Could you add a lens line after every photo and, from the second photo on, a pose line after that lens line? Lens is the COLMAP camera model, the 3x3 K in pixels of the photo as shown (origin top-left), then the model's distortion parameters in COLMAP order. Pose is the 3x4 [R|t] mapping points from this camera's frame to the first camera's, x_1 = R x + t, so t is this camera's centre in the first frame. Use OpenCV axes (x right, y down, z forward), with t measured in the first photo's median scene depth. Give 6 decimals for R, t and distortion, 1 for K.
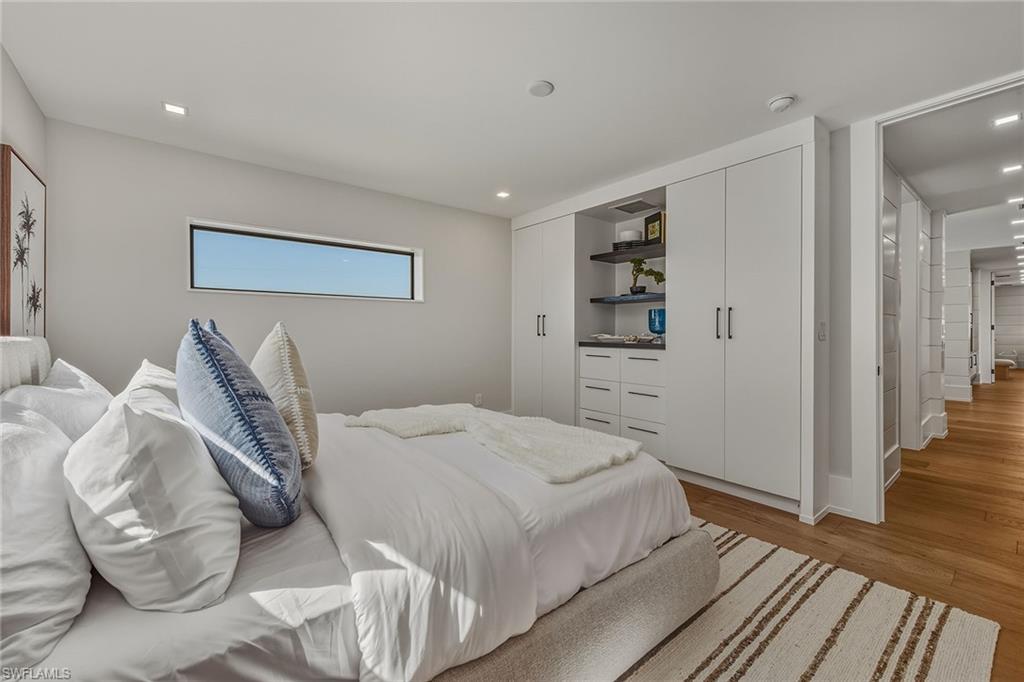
lens RADIAL K [[410.7, 0, 509.8], [0, 410.7, 335.3], [0, 0, 1]] dist [0.005554, -0.000300]
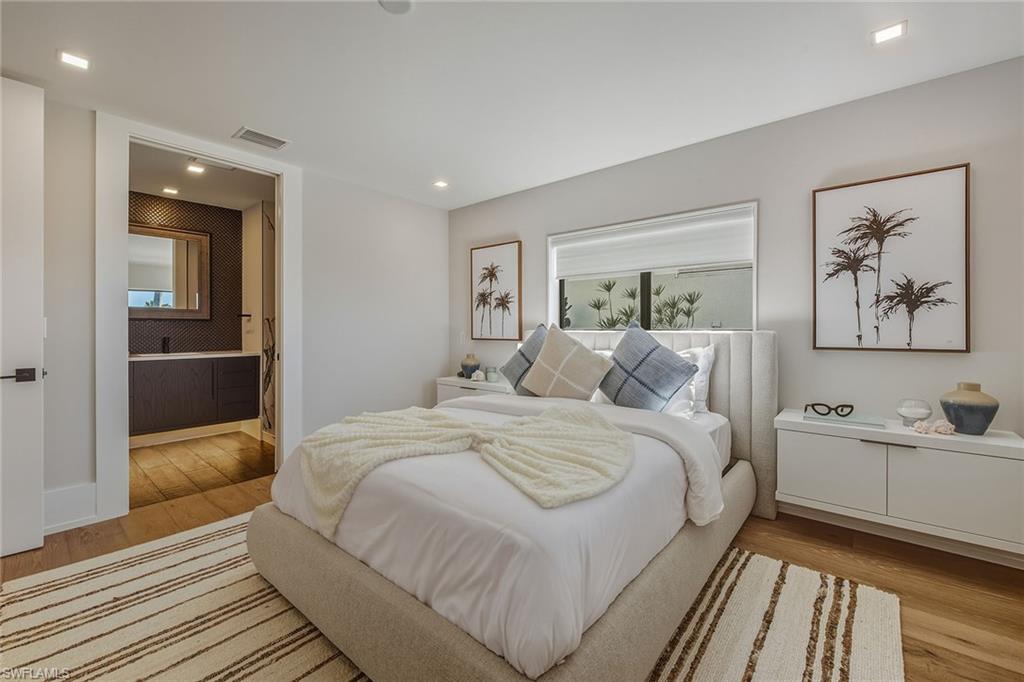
lens RADIAL K [[434.4, 0, 513.9], [0, 434.4, 339.7], [0, 0, 1]] dist [-0.001582, 0.000243]
pose [[-0.976856, 0.010202, -0.213656, 0.042734], [0.005542, 0.999734, 0.022401, 0.000046], [0.213828, 0.020698, -0.976652, 2.239437]]
